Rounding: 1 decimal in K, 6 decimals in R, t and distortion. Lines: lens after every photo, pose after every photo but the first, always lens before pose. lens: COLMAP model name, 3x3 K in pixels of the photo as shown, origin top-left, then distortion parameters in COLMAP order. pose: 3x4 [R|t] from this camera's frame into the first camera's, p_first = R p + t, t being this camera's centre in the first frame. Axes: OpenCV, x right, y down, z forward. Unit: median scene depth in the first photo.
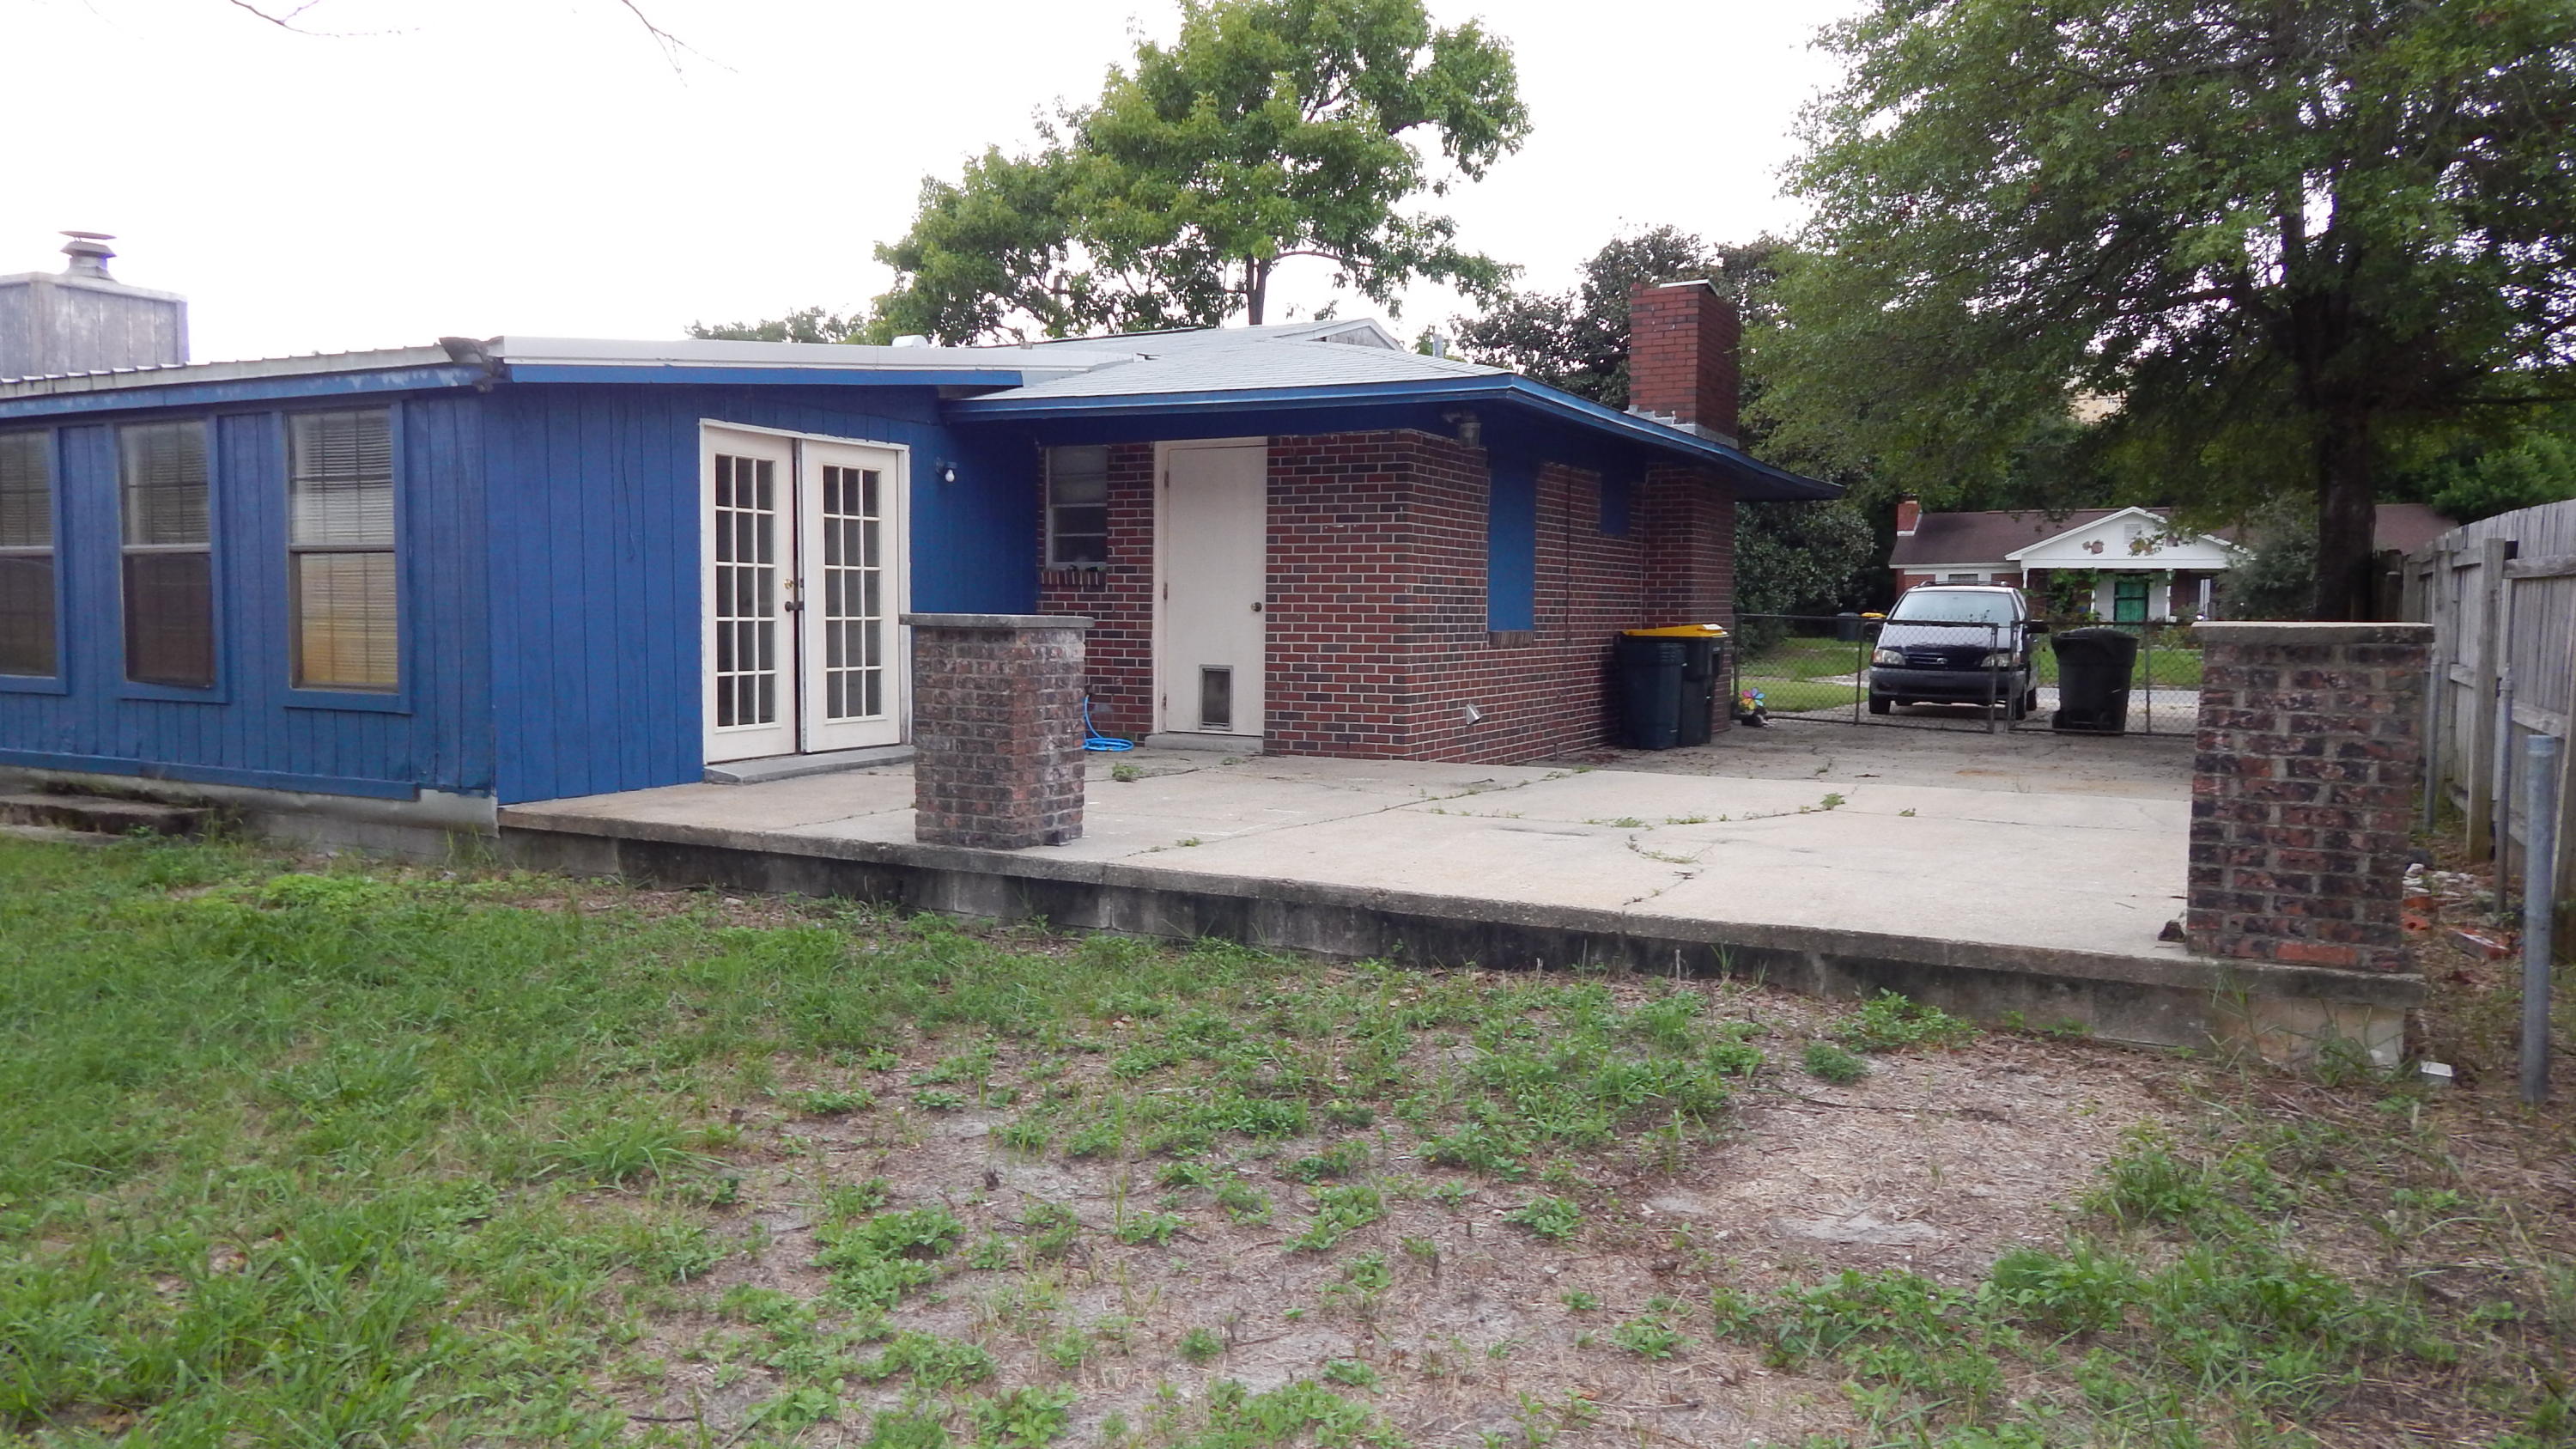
lens RADIAL K [[1720.9, 0, 1280.7], [0, 1720.9, 723.9], [0, 0, 1]] dist [-0.000737, -0.004117]
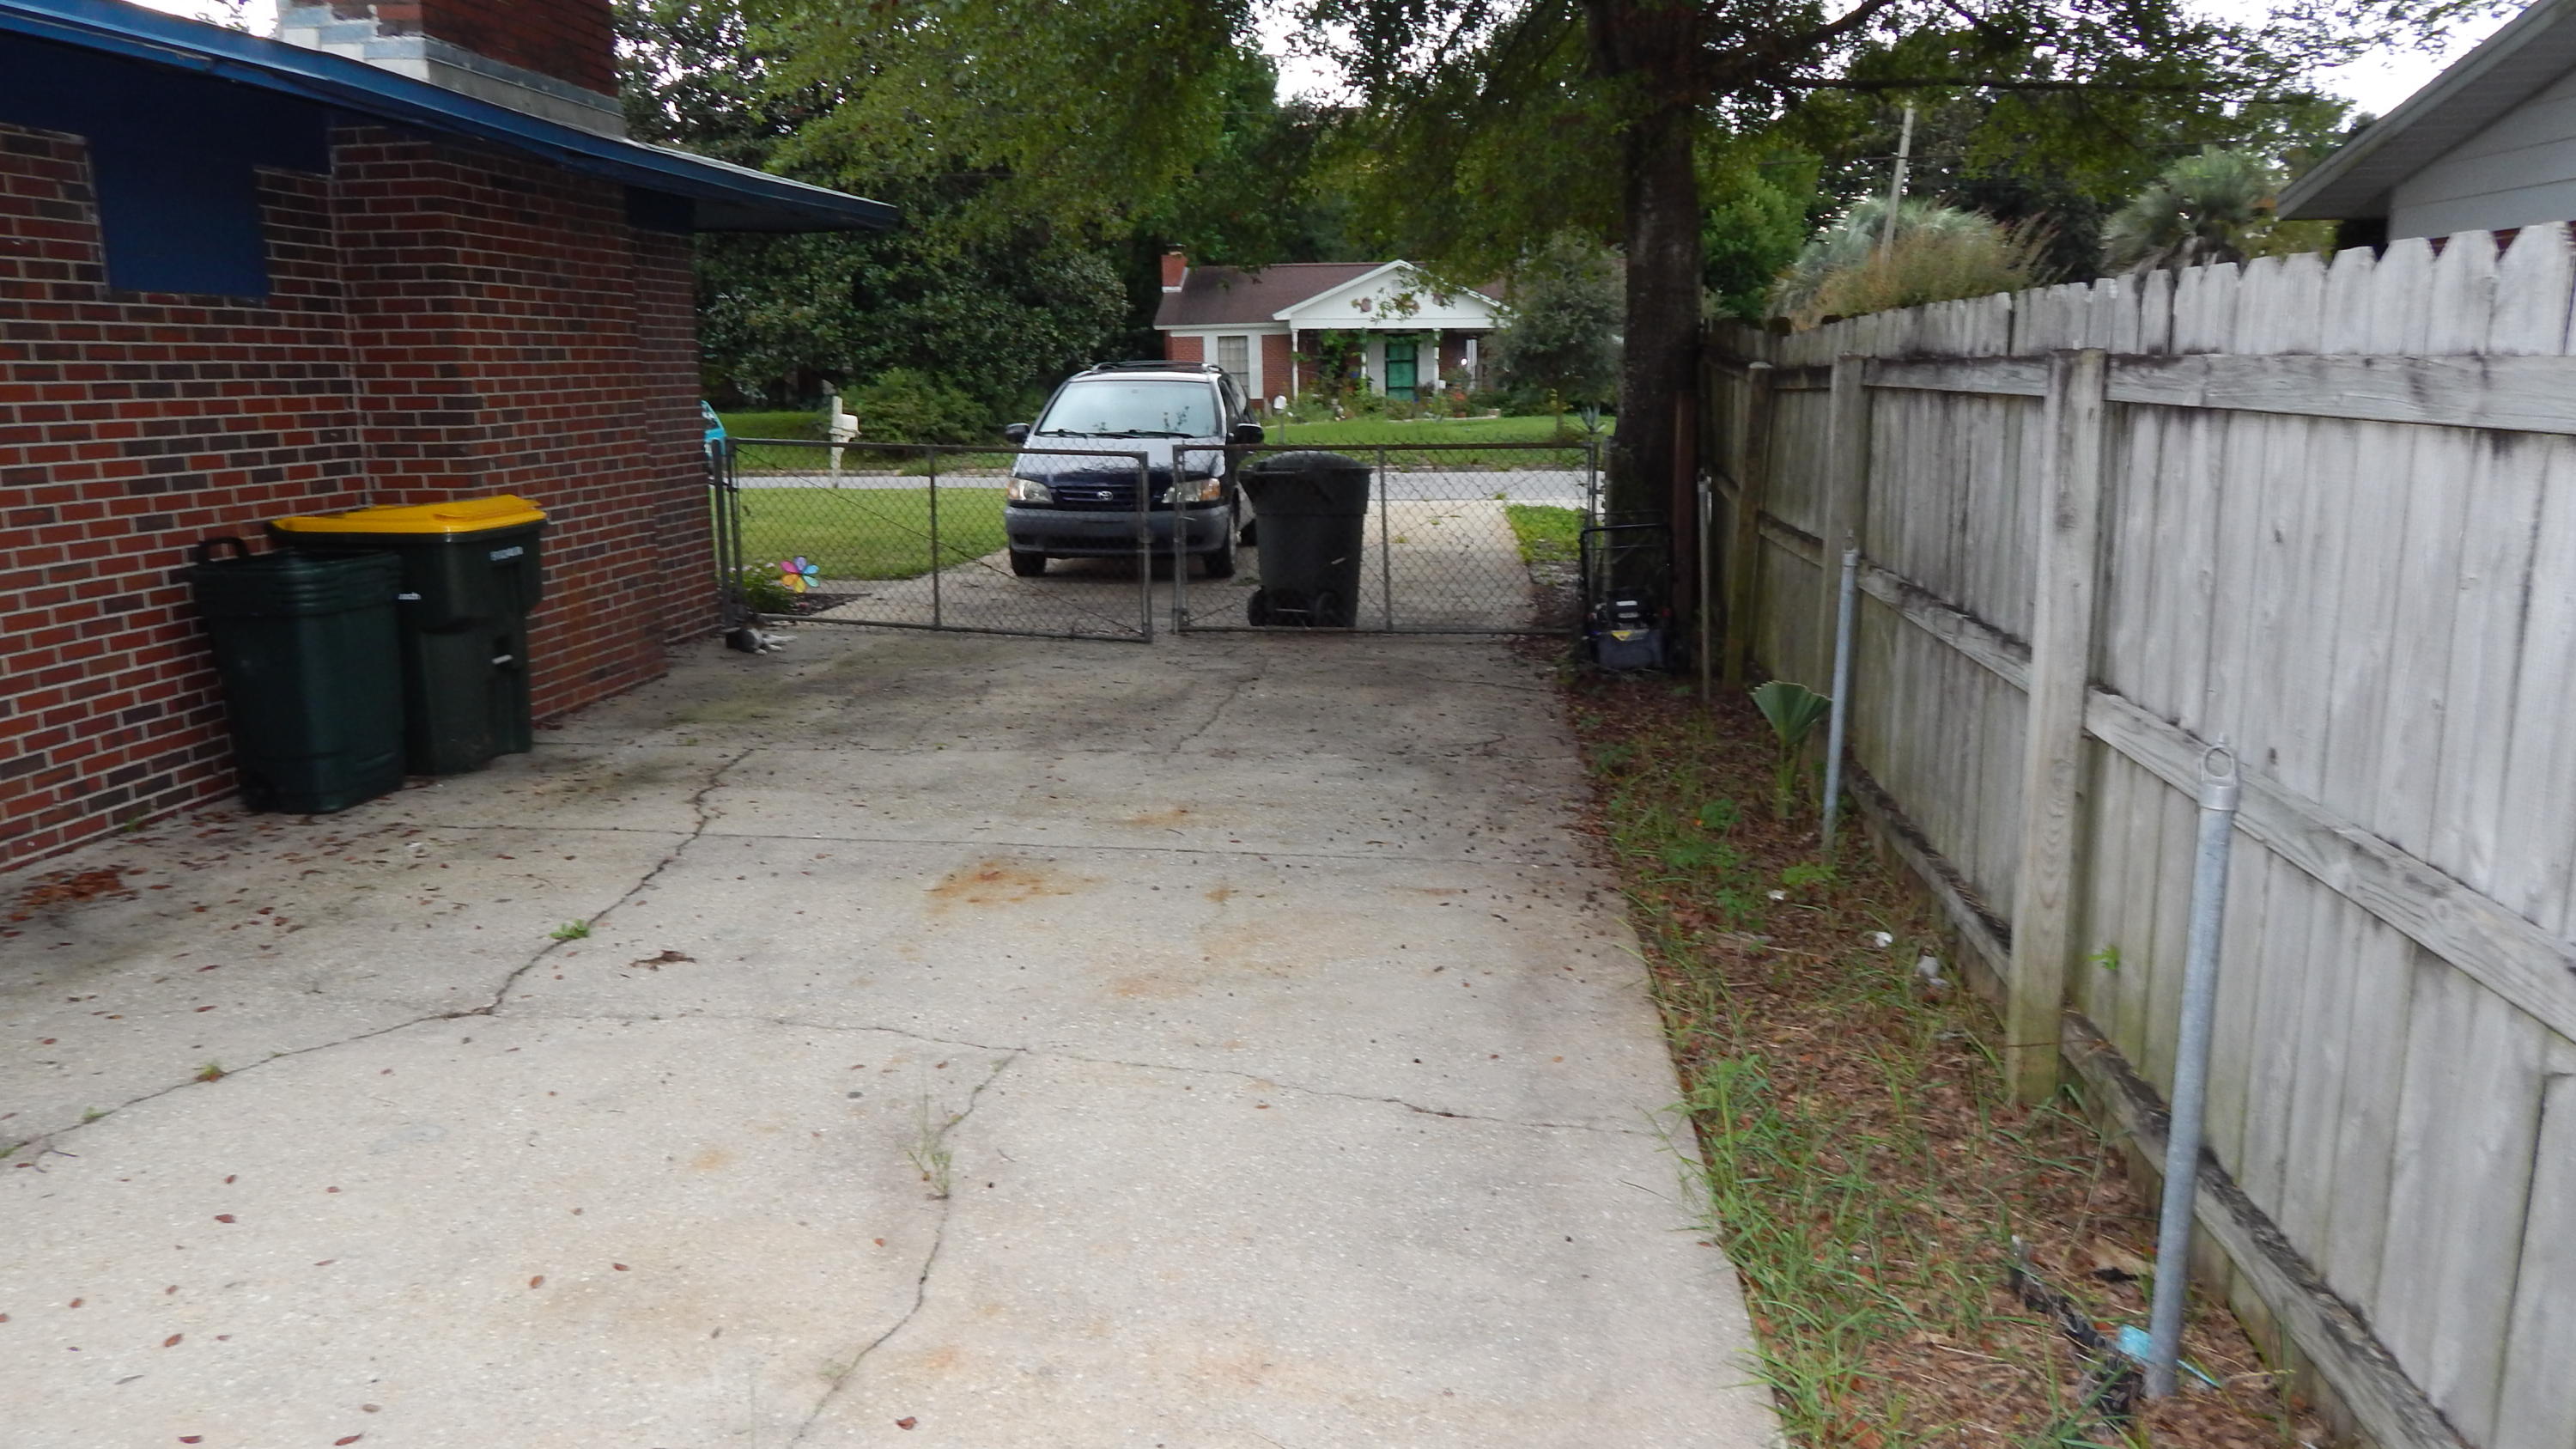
lens RADIAL K [[1723.8, 0, 1310.3], [0, 1723.8, 731.9], [0, 0, 1]] dist [0.002363, -0.007542]
pose [[0.921002, -0.096172, 0.377500, 0.088329], [0.042024, 0.987921, 0.149153, -0.018272], [-0.387285, -0.121506, 0.913918, 0.161672]]
